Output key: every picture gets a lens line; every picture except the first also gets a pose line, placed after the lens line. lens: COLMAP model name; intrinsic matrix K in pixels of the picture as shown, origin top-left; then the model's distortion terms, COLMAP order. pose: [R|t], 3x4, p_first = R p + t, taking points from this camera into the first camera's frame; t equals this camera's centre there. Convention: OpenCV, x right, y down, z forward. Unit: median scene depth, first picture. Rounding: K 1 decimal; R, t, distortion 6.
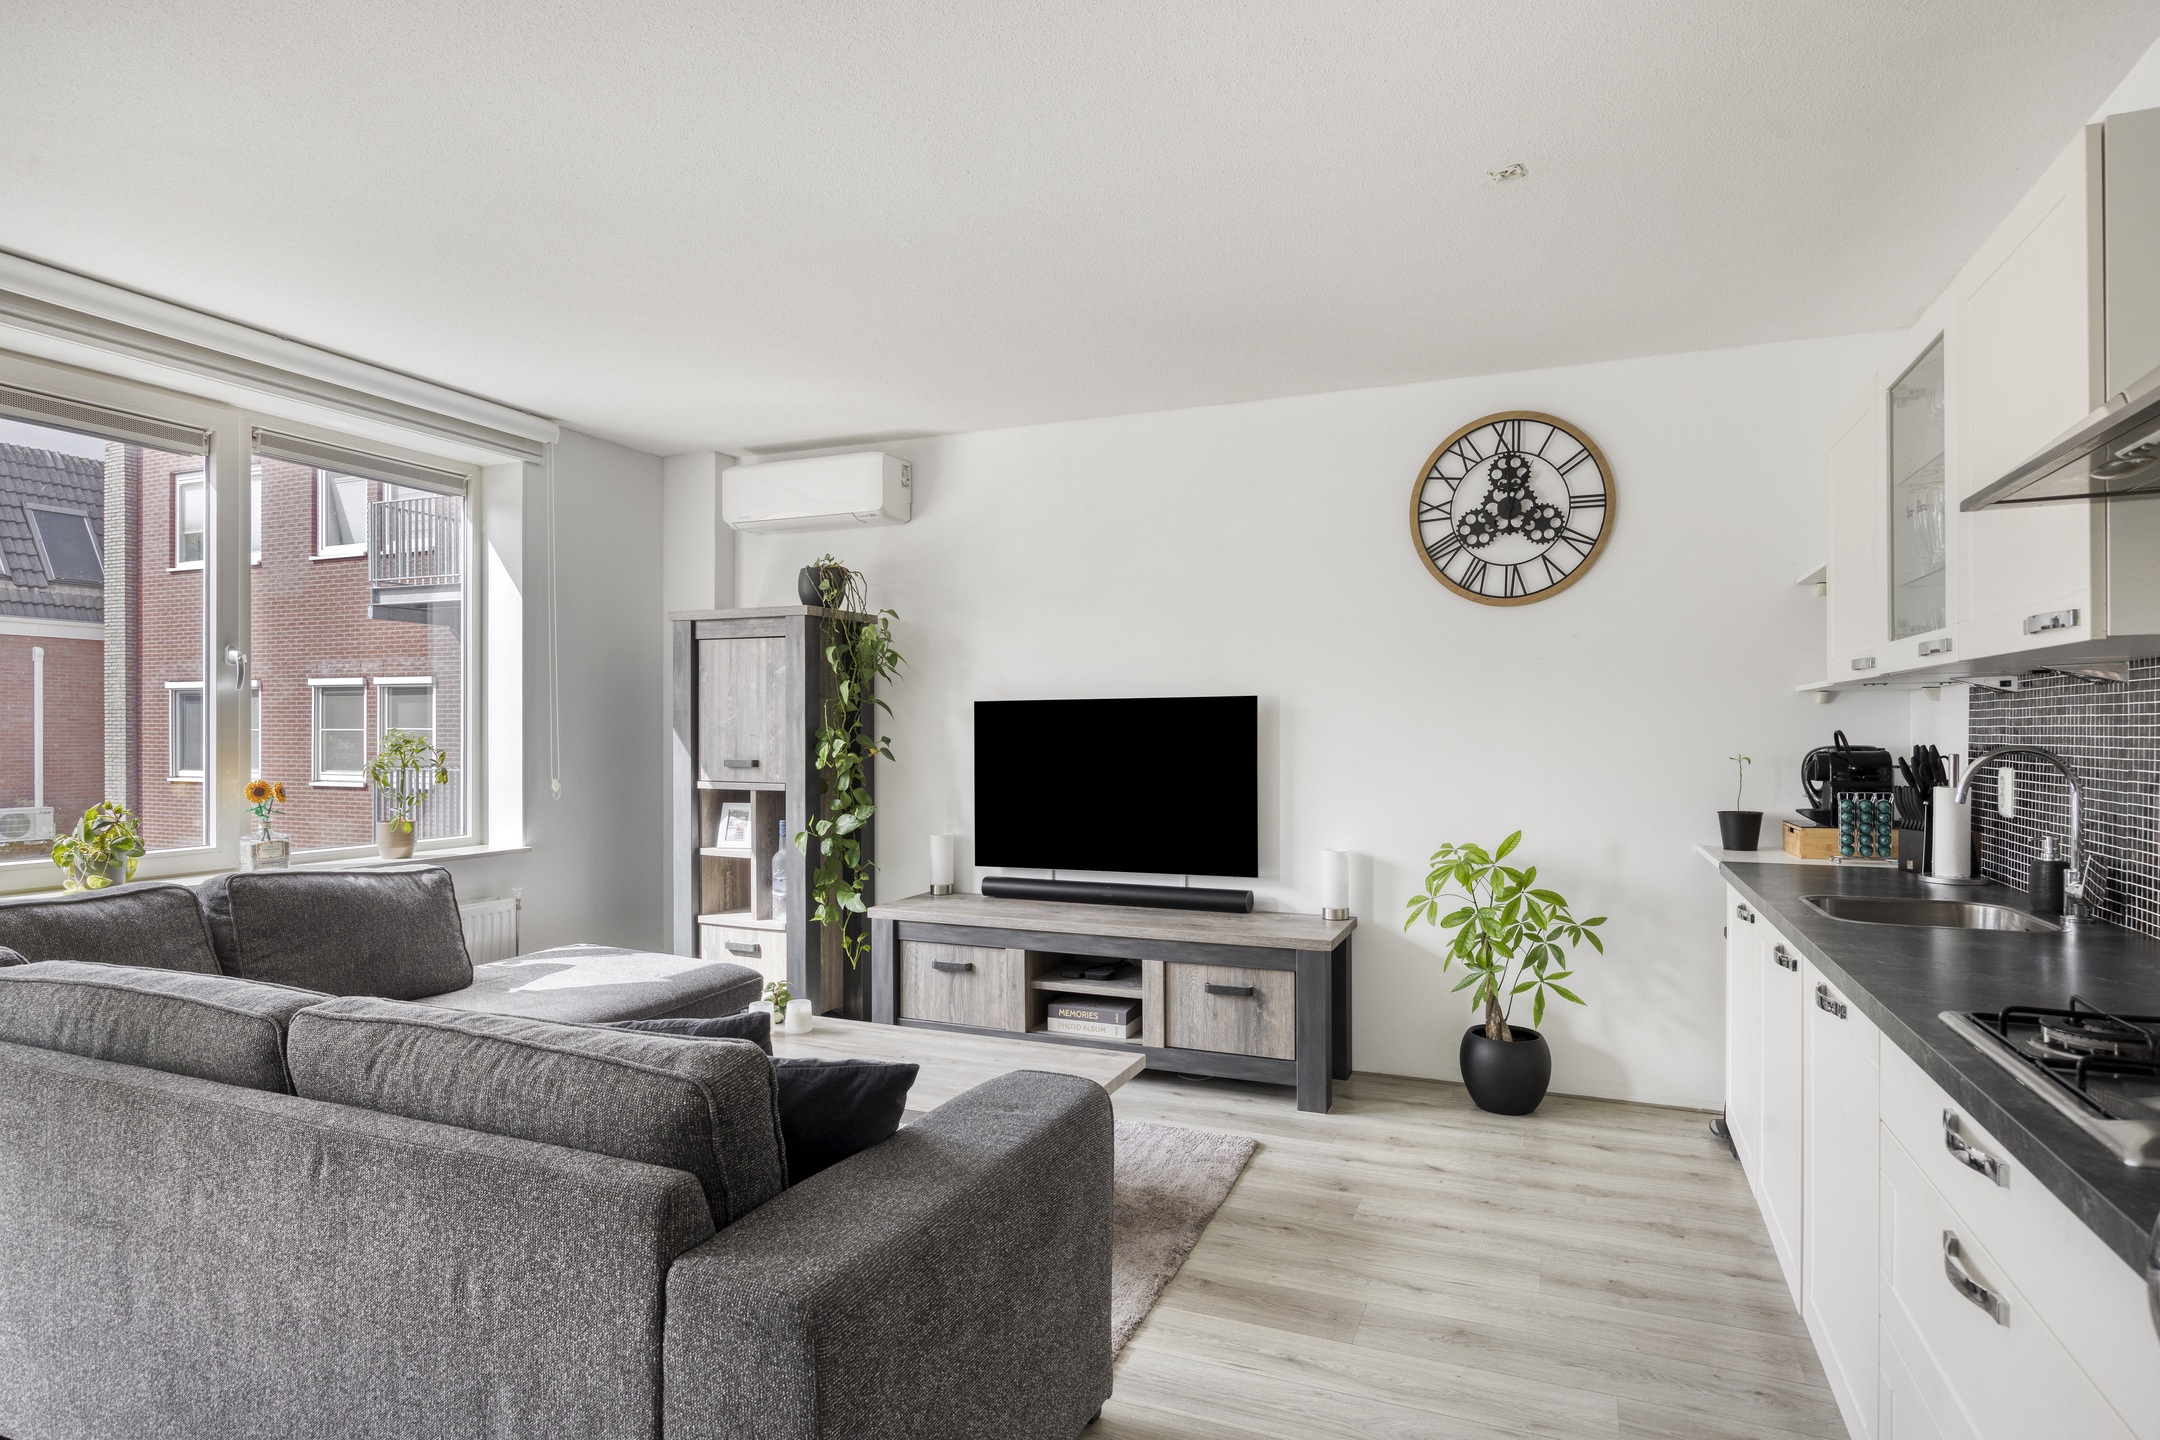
lens RADIAL K [[1156.9, 0, 1090.2], [0, 1156.9, 738.0], [0, 0, 1]] dist [-0.005273, 0.000077]
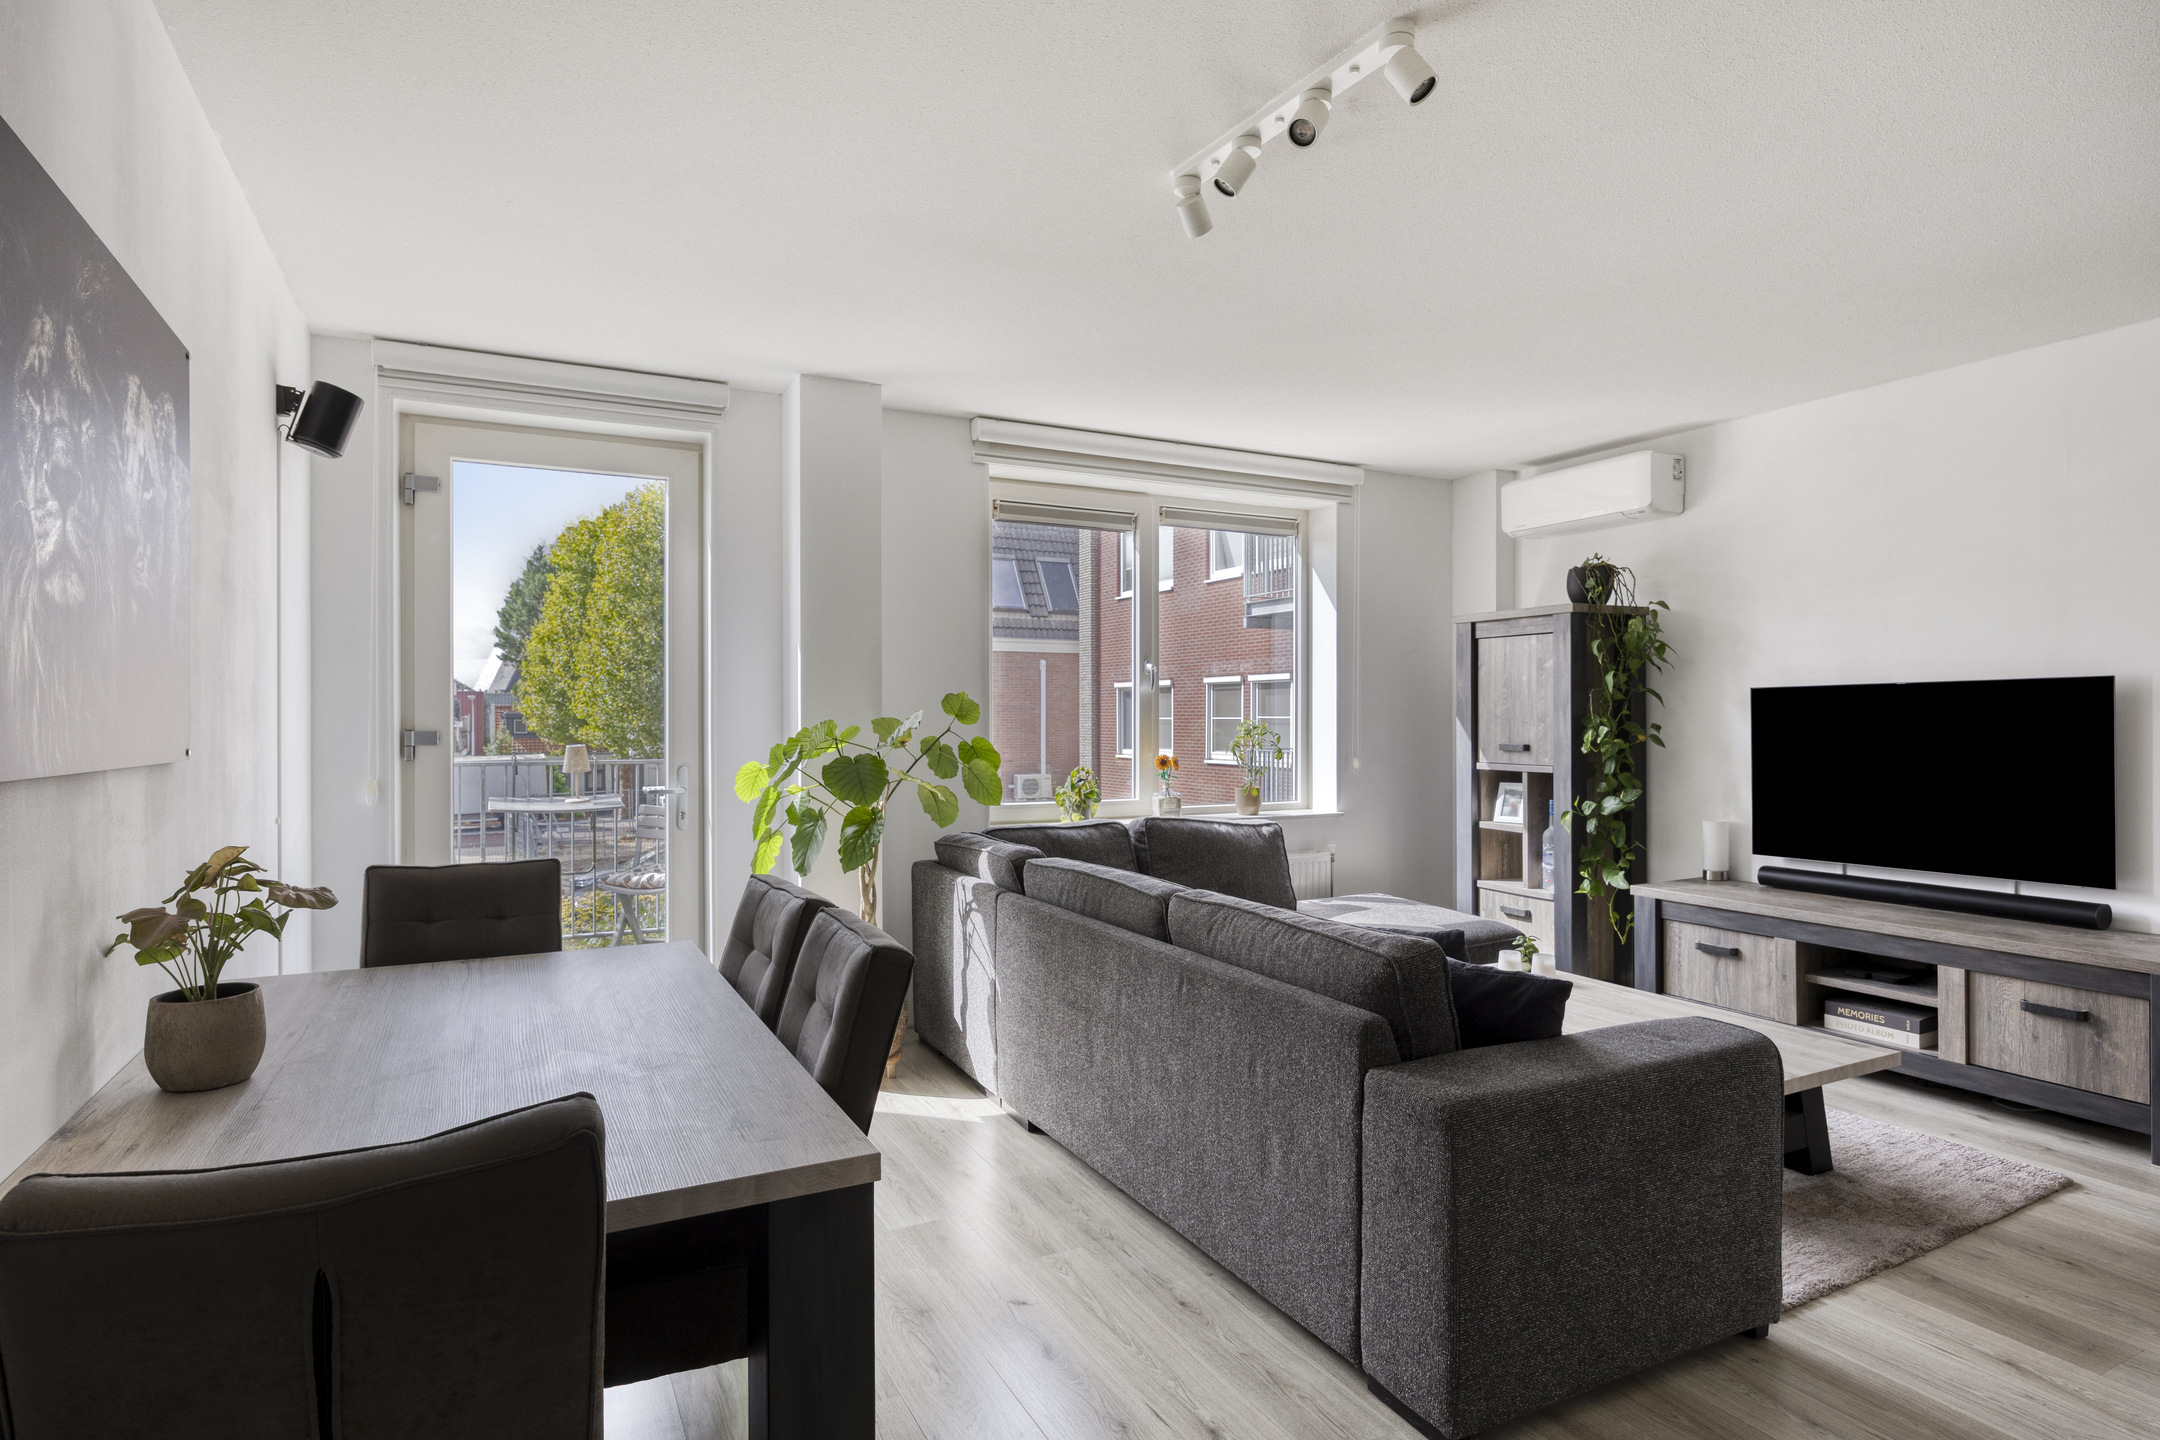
lens RADIAL K [[1156.9, 0, 1087.6], [0, 1156.9, 721.6], [0, 0, 1]] dist [-0.005273, 0.000077]
pose [[0.764951, -0.001189, -0.644088, 0.120219], [-0.000752, 0.999996, -0.002739, 0.000172], [0.644088, 0.002579, 0.764947, -0.143866]]
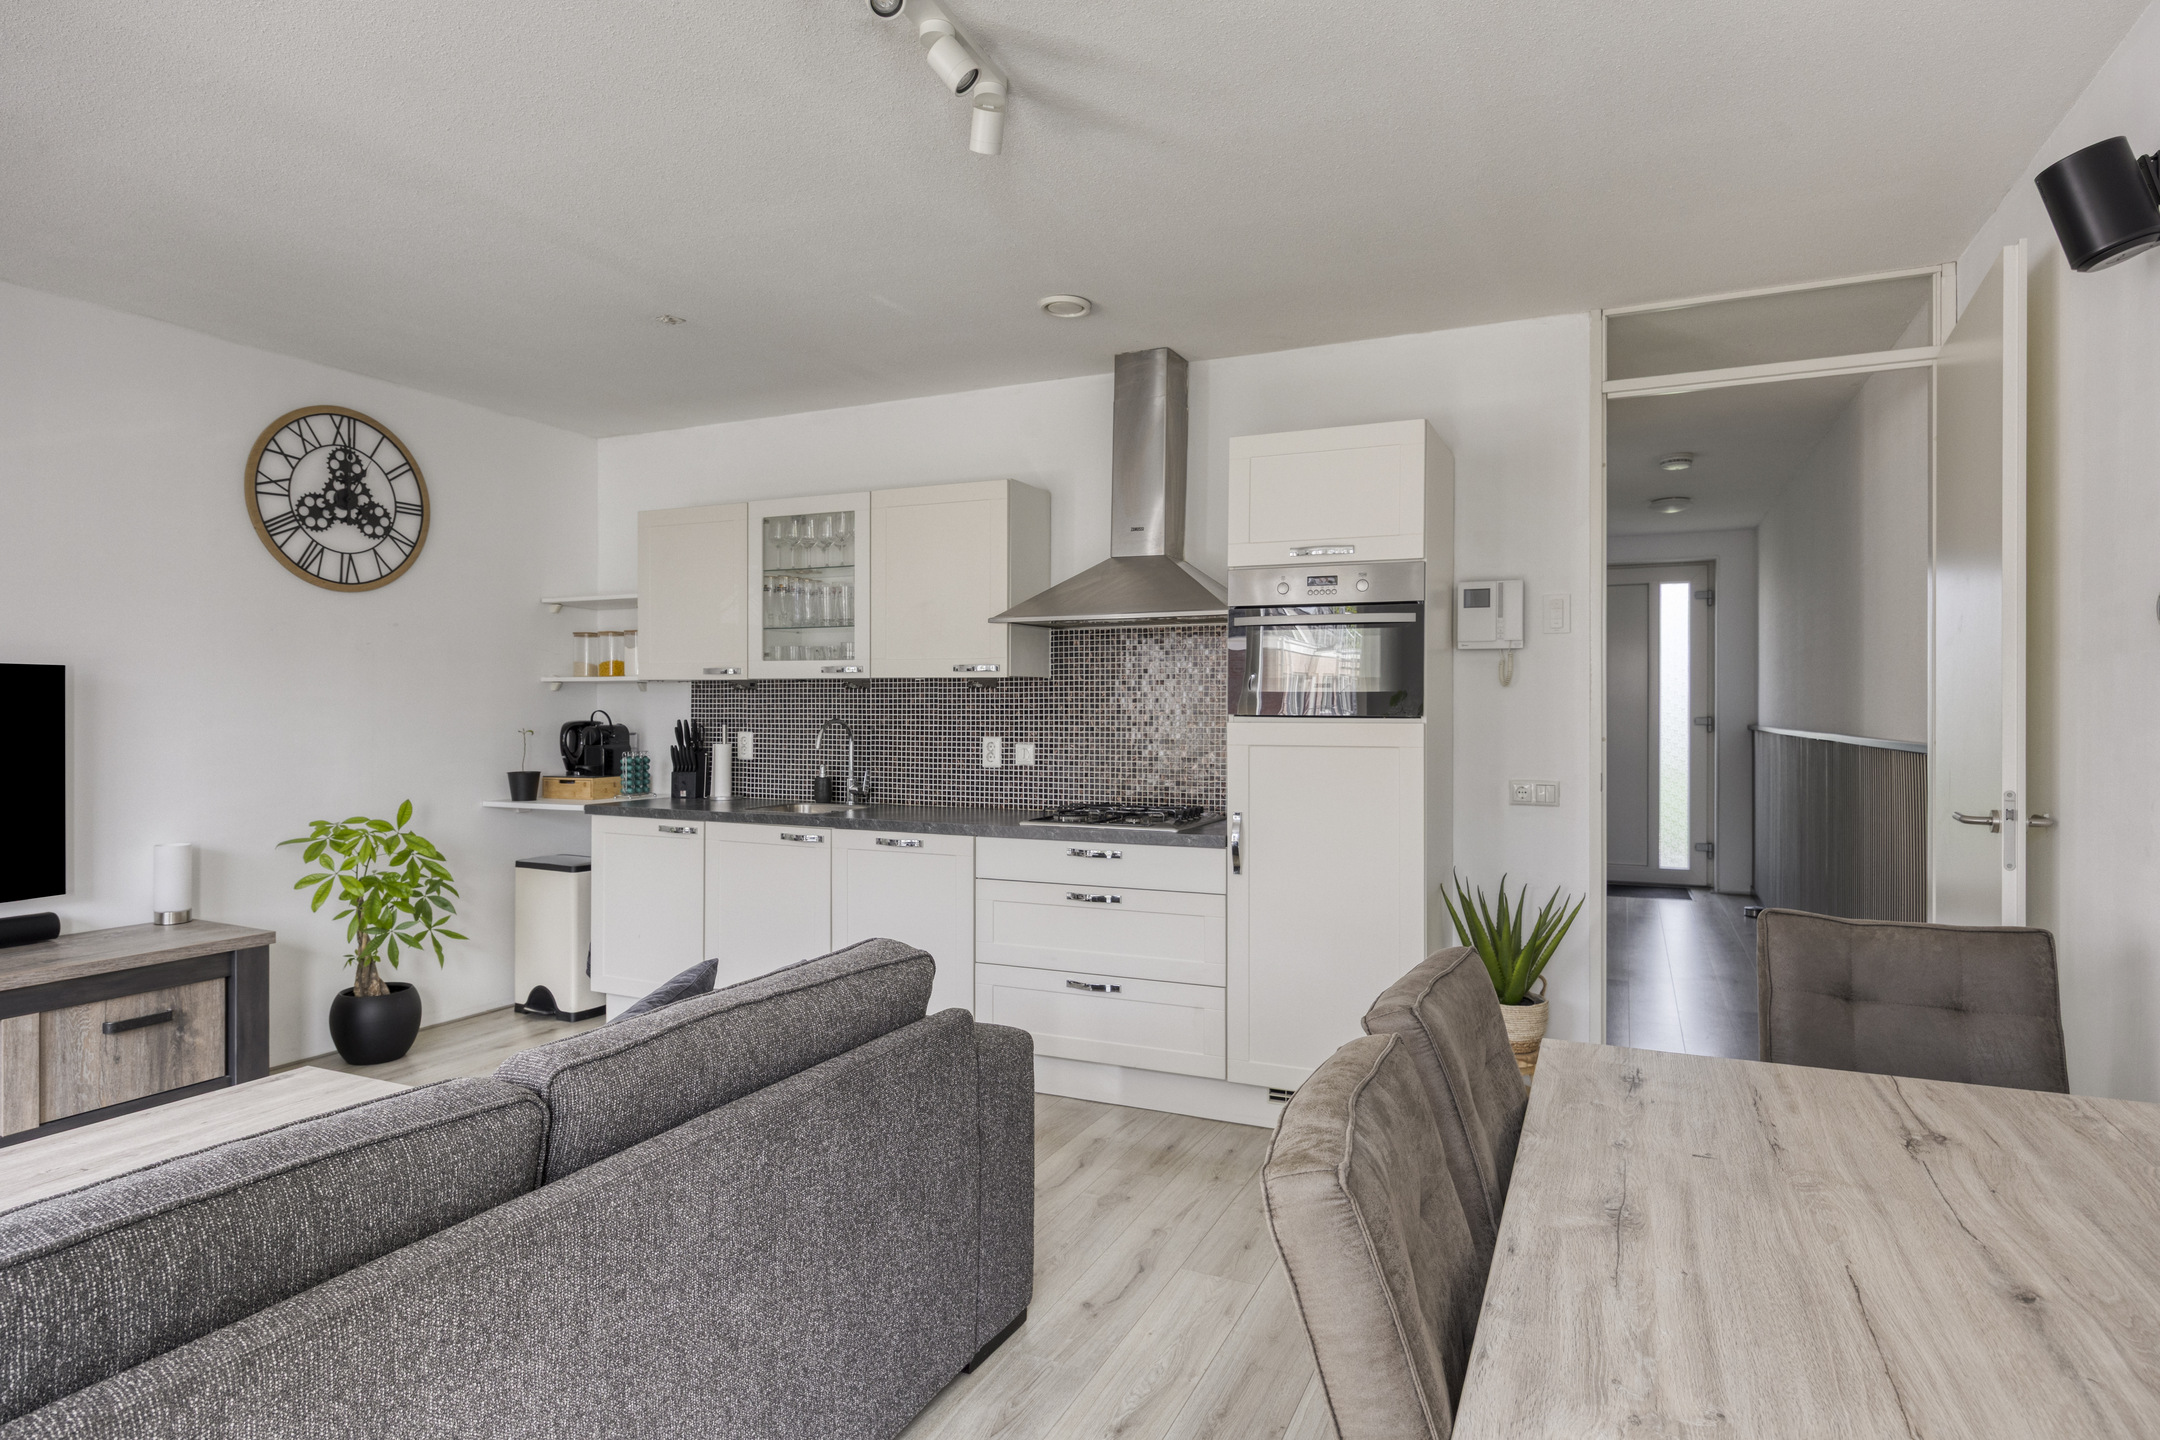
lens RADIAL K [[1156.9, 0, 1112.2], [0, 1156.9, 716.5], [0, 0, 1]] dist [-0.005273, 0.000077]
pose [[0.015102, -0.004832, 0.999874, -0.682796], [0.003294, 0.999983, 0.004783, -0.002998], [-0.999881, 0.003221, 0.015118, 0.283283]]
